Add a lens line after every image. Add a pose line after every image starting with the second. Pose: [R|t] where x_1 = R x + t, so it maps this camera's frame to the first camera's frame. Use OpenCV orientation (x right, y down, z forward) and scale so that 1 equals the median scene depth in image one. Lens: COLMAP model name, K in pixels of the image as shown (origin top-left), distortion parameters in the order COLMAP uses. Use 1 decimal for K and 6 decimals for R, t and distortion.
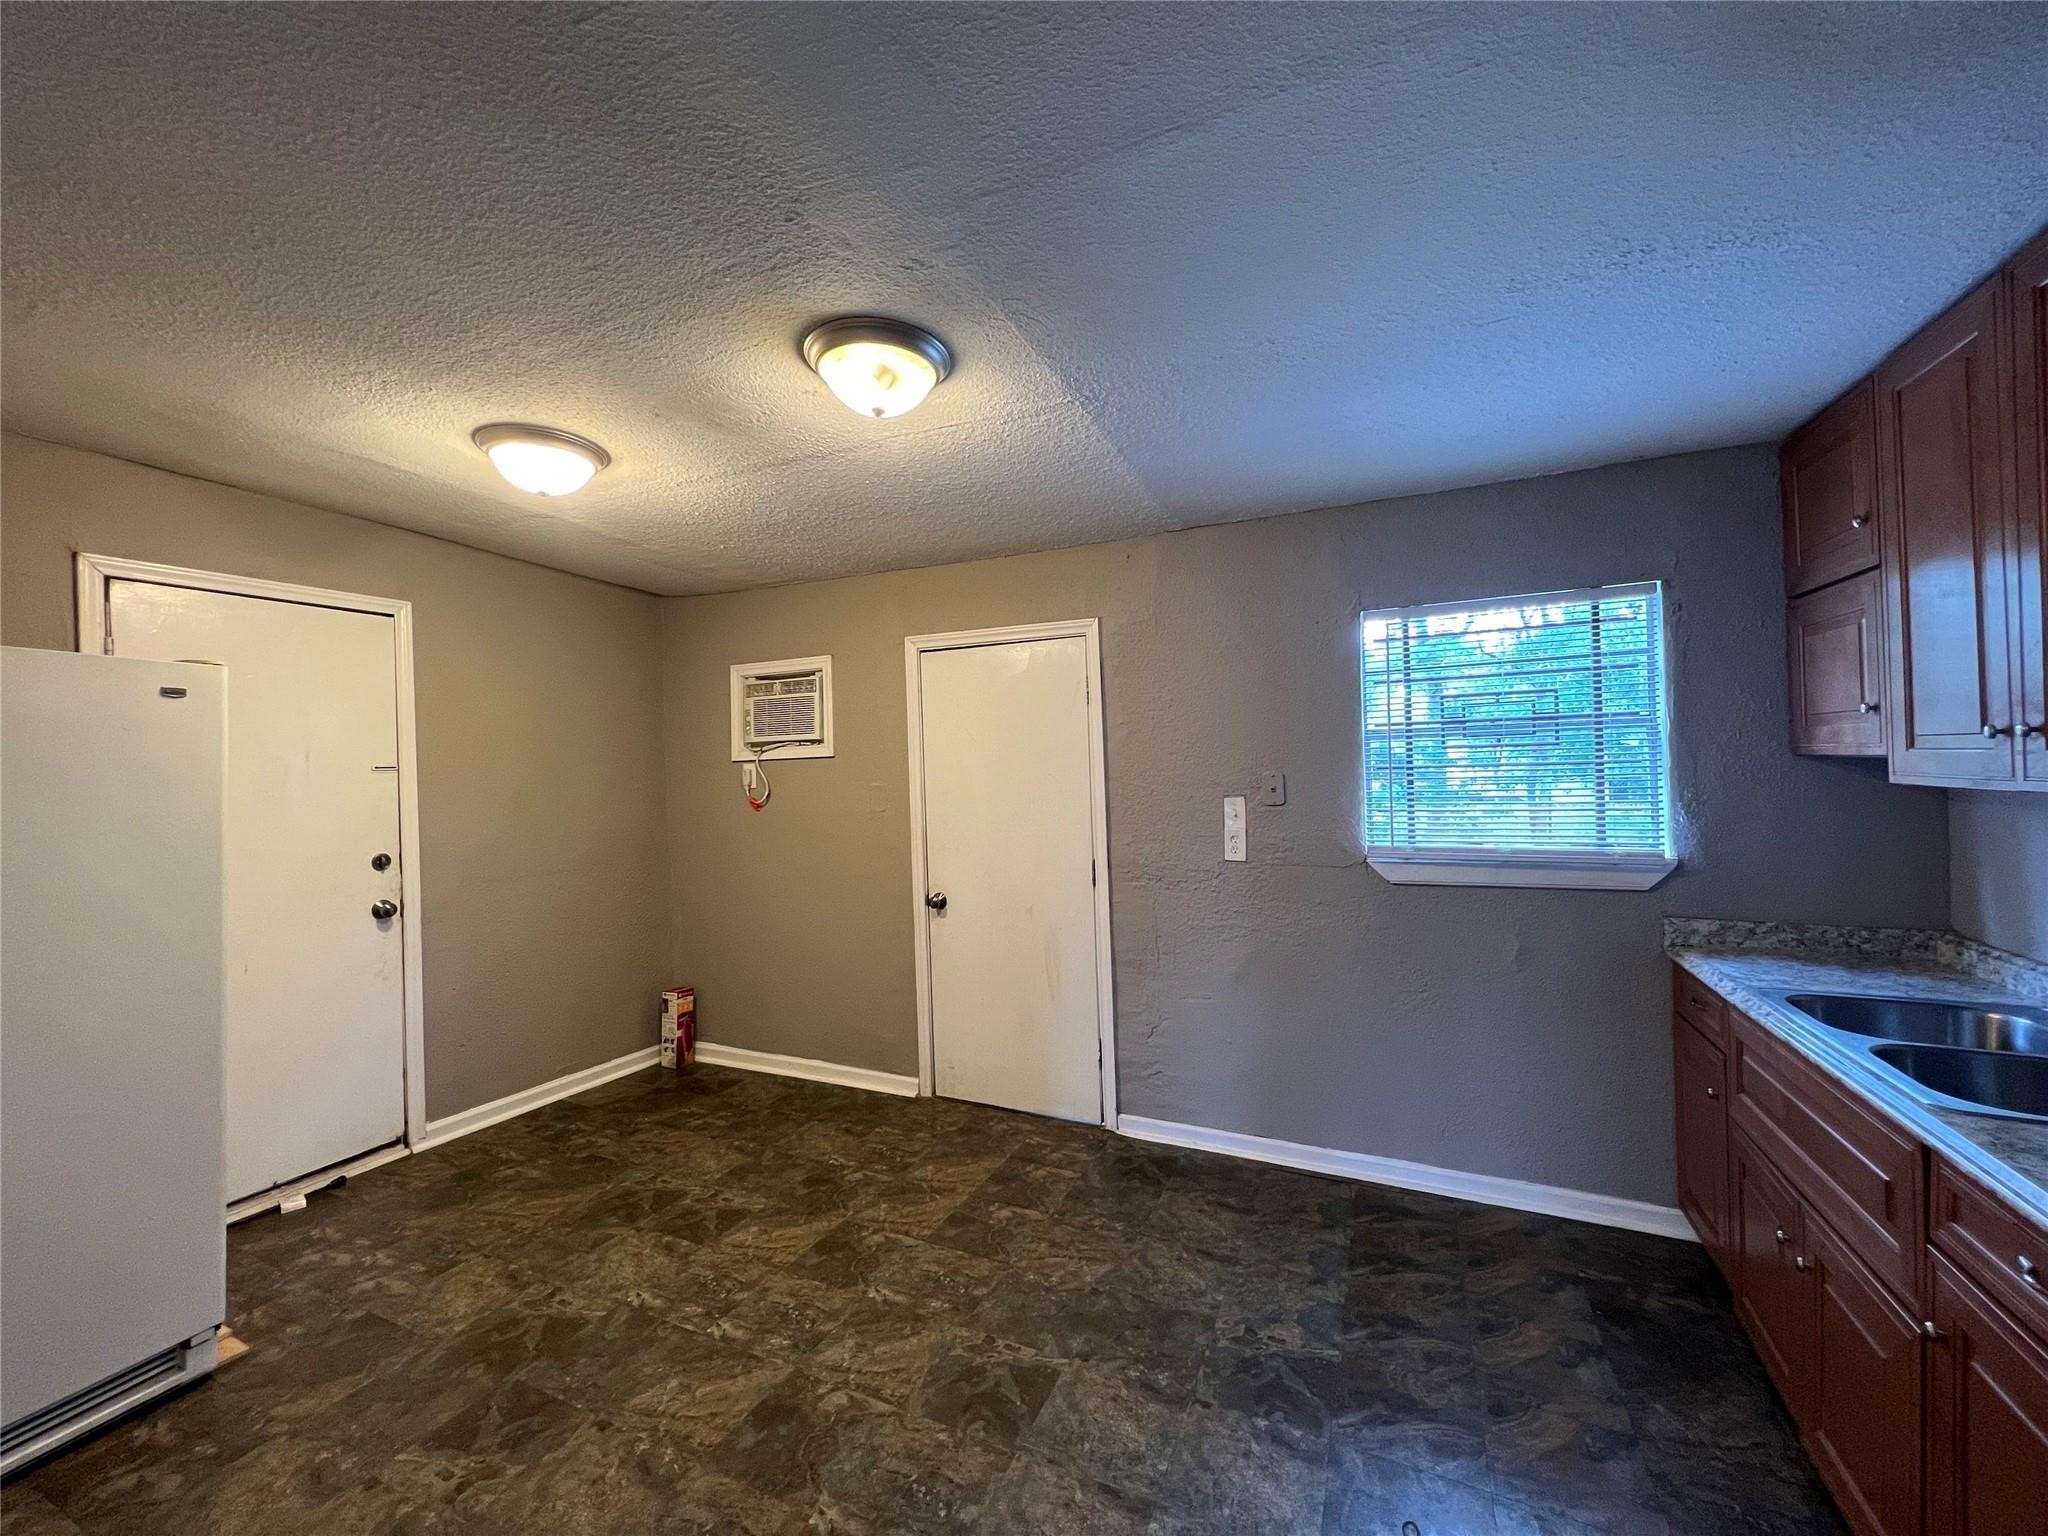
lens RADIAL K [[806.3, 0, 1024.0], [0, 806.3, 768.0], [0, 0, 1]] dist [-0.001945, -0.000128]
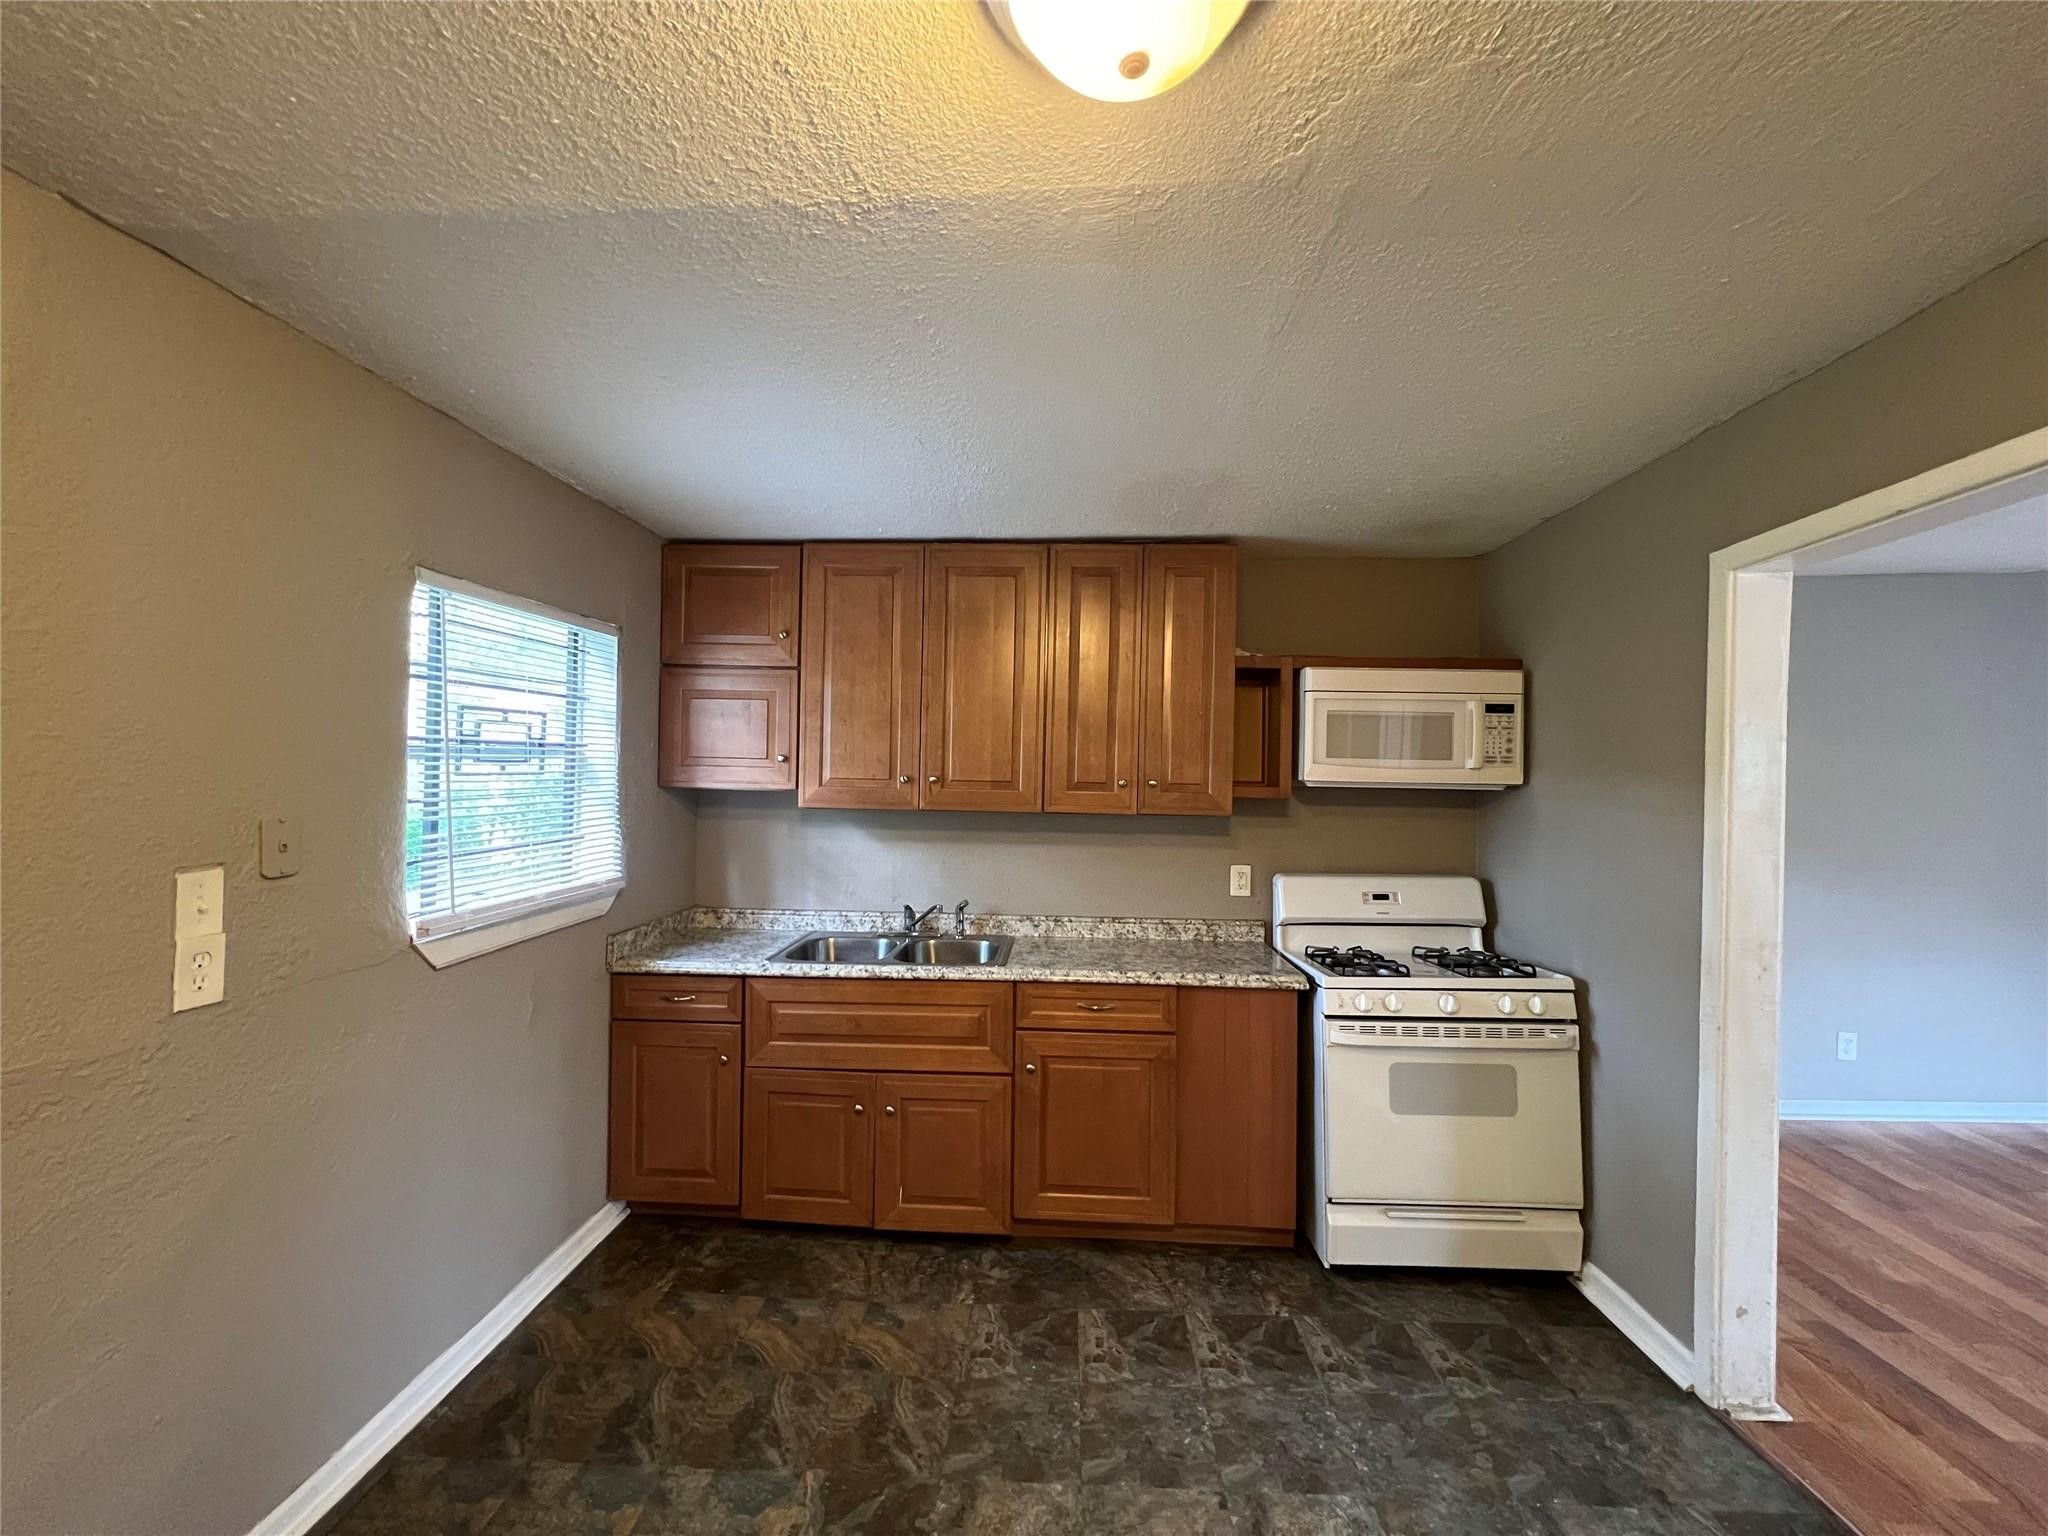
lens RADIAL K [[806.3, 0, 1024.0], [0, 806.3, 768.0], [0, 0, 1]] dist [-0.001945, -0.000128]
pose [[-0.358659, 0.022502, 0.933197, -0.417602], [-0.004412, 0.999657, -0.025800, -0.015066], [-0.933458, -0.013370, -0.358437, 0.872598]]
